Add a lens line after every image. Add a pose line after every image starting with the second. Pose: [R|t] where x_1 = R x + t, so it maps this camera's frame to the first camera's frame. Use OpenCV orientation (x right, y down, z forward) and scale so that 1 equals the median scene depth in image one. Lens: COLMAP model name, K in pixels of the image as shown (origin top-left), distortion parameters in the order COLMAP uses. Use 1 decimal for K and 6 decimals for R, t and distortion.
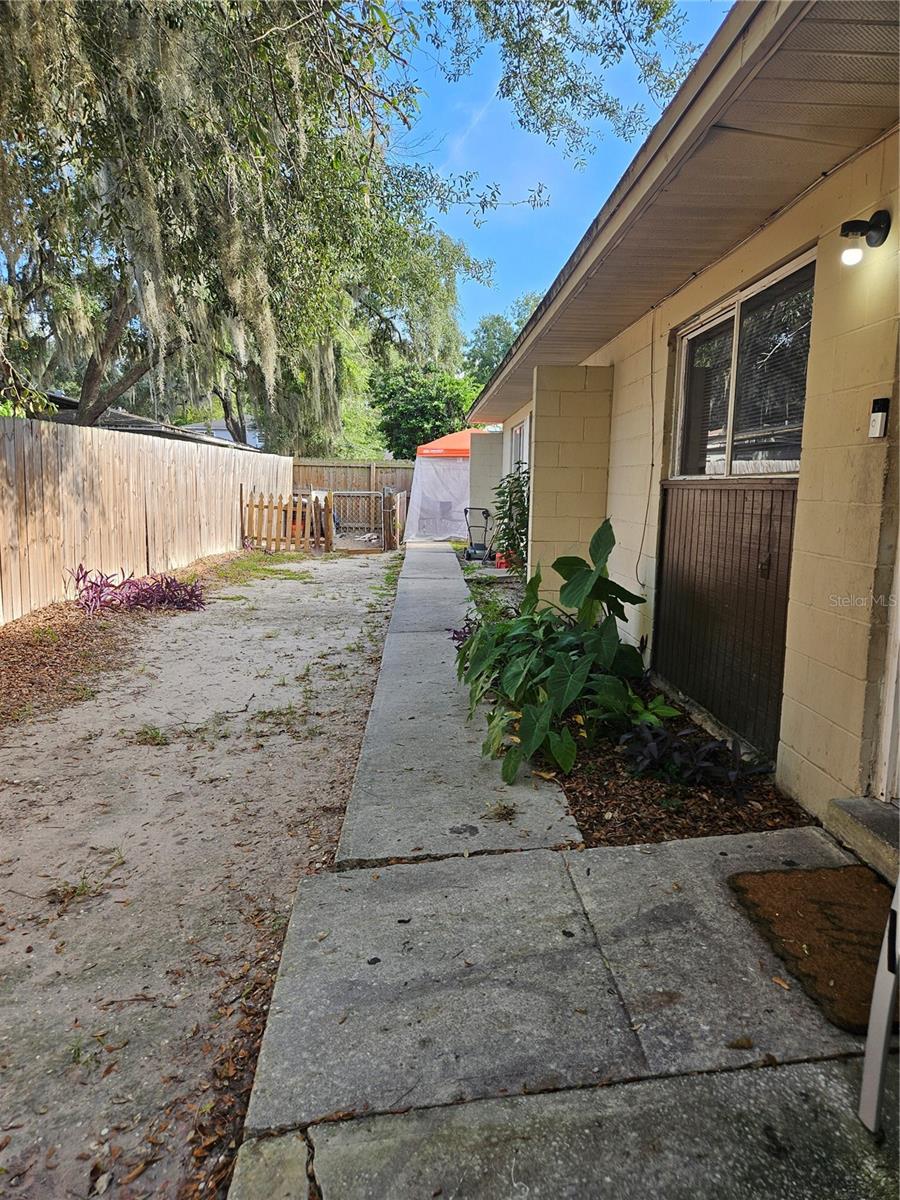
lens RADIAL K [[811.5, 0, 443.8], [0, 811.5, 602.7], [0, 0, 1]] dist [0.084290, -0.070704]
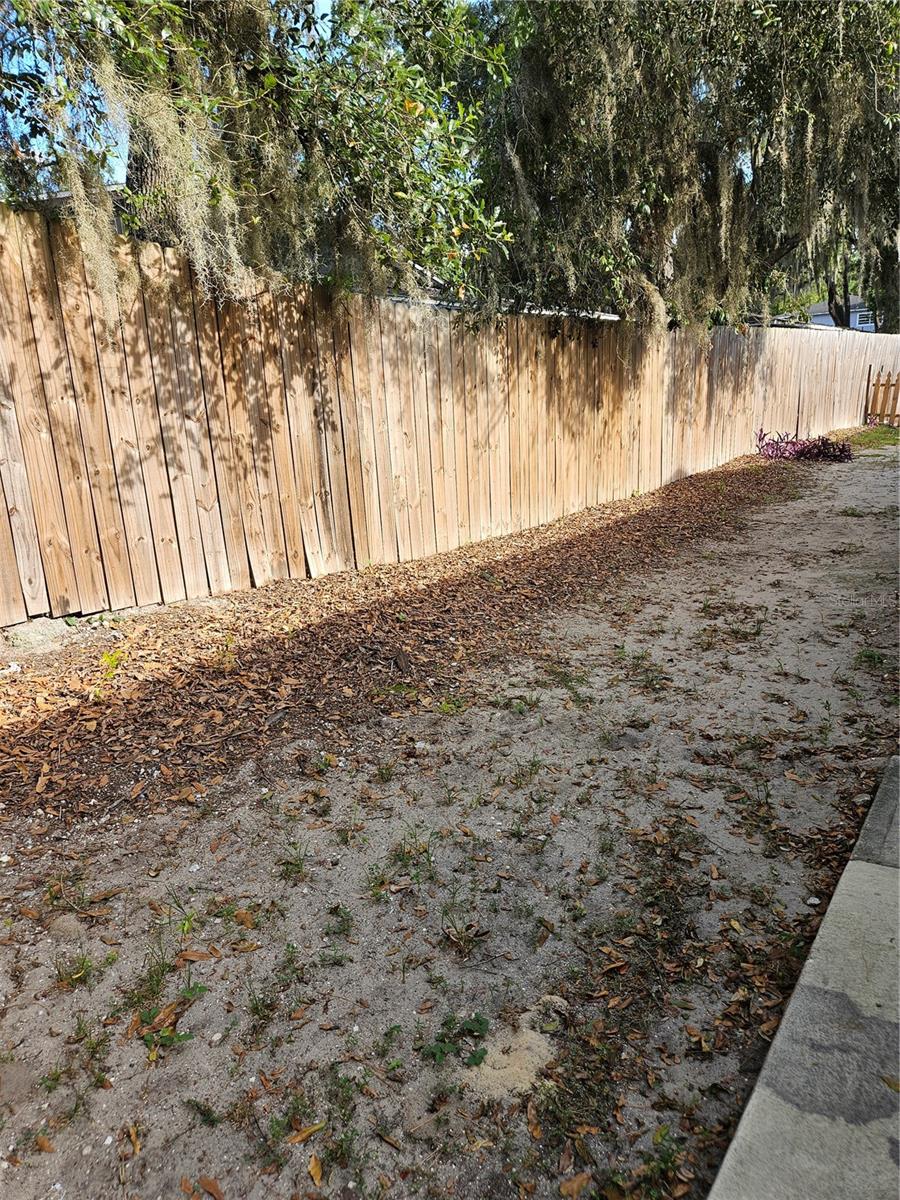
lens RADIAL K [[811.5, 0, 443.8], [0, 811.5, 602.7], [0, 0, 1]] dist [0.084290, -0.070704]
pose [[0.789401, 0.102765, -0.605215, 0.016092], [-0.030018, 0.991171, 0.129147, 0.079447], [0.613144, -0.083781, 0.785516, -0.456417]]
